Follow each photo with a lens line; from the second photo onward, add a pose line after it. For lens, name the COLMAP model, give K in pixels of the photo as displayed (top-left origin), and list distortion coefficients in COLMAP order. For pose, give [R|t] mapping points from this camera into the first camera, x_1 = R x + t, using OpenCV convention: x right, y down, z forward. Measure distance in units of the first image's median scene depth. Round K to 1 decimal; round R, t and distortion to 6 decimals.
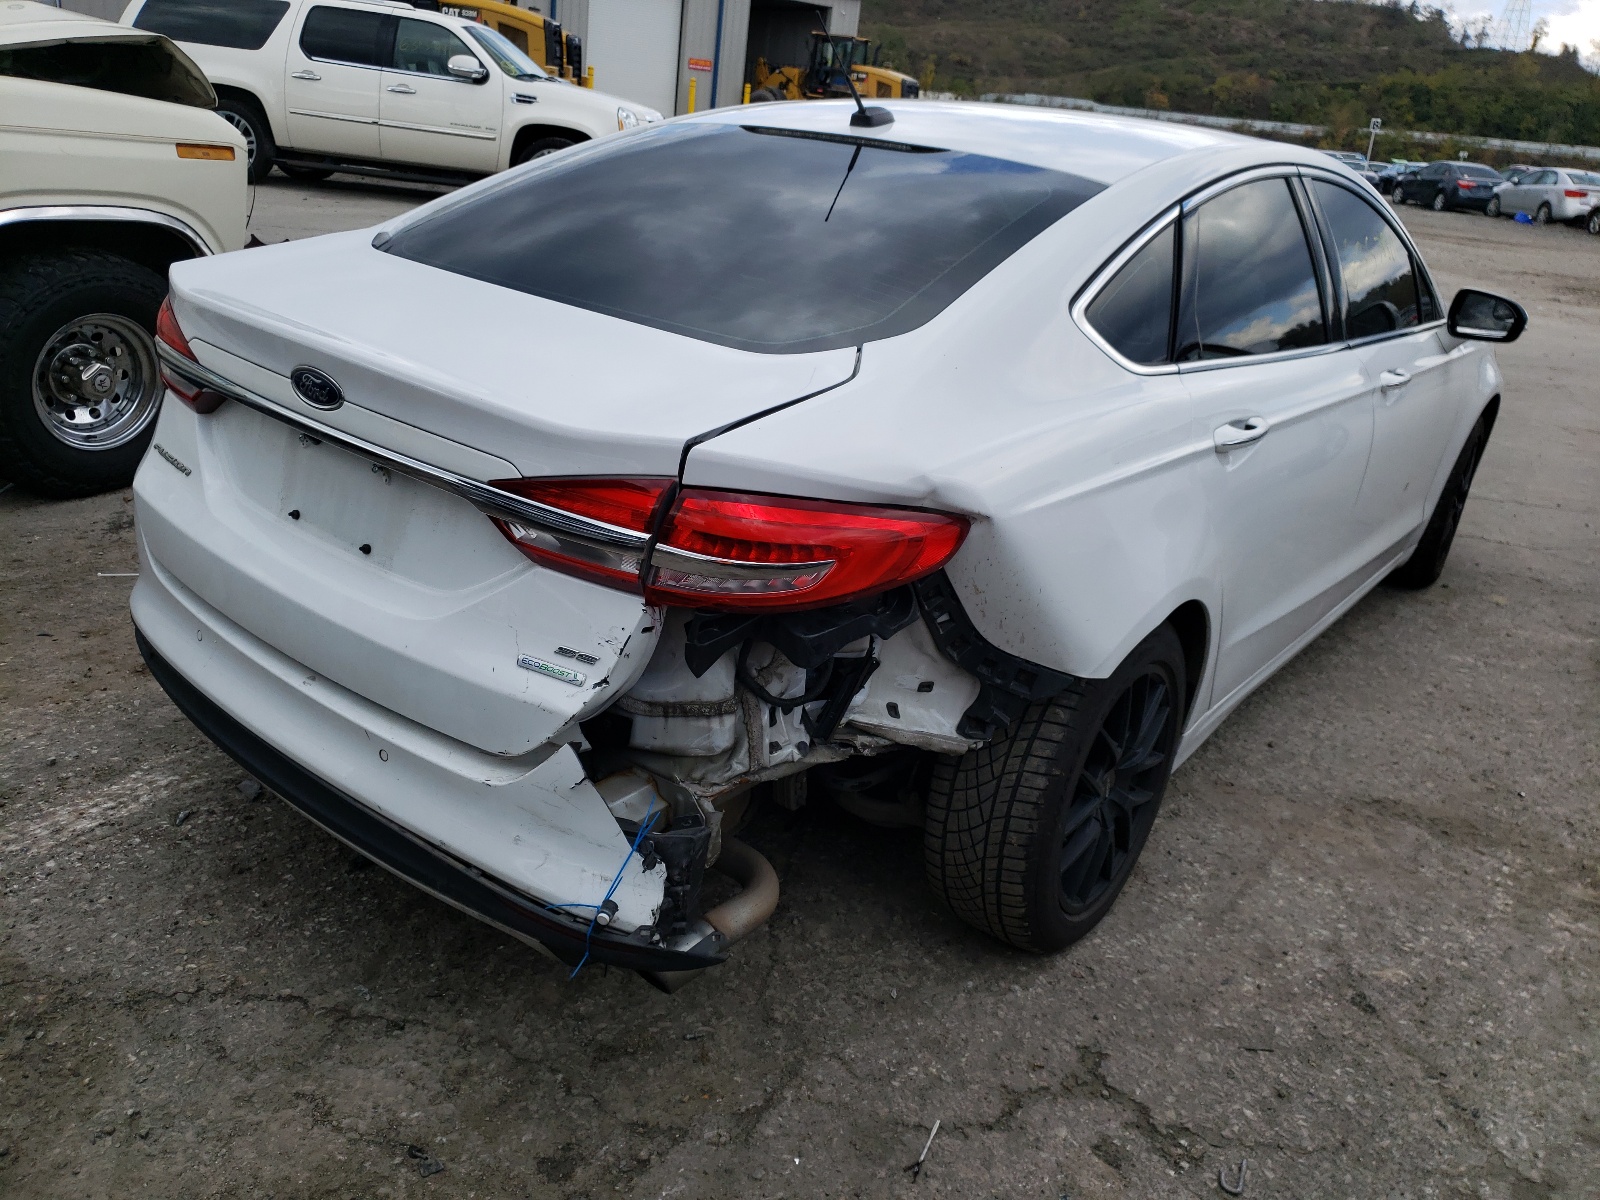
lens RADIAL K [[1196.2, 0, 795.7], [0, 1196.2, 599.6], [0, 0, 1]] dist [-0.002439, 0.033147]
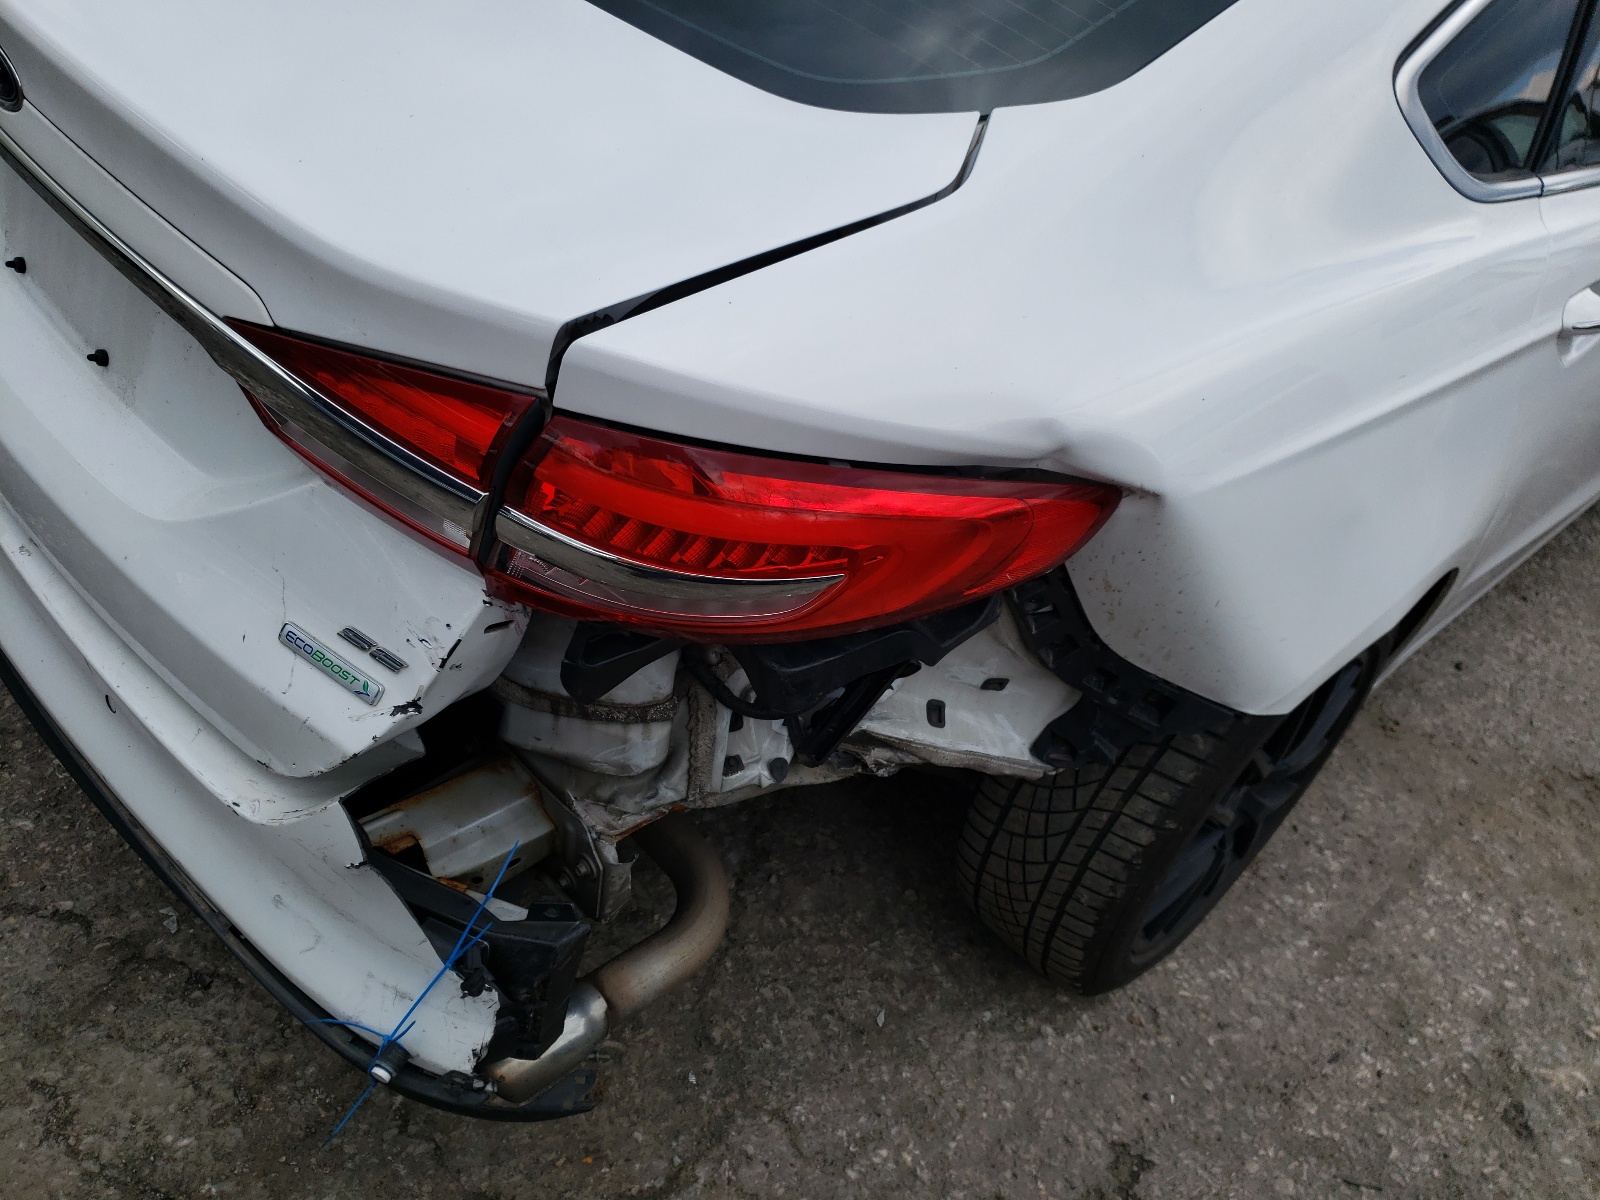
lens RADIAL K [[1196.2, 0, 795.7], [0, 1196.2, 599.6], [0, 0, 1]] dist [-0.002439, 0.033147]
pose [[0.983953, 0.166753, -0.063487, 0.036620], [-0.141271, 0.945407, 0.293680, -0.135090], [0.108993, -0.279998, 0.953793, 0.386546]]
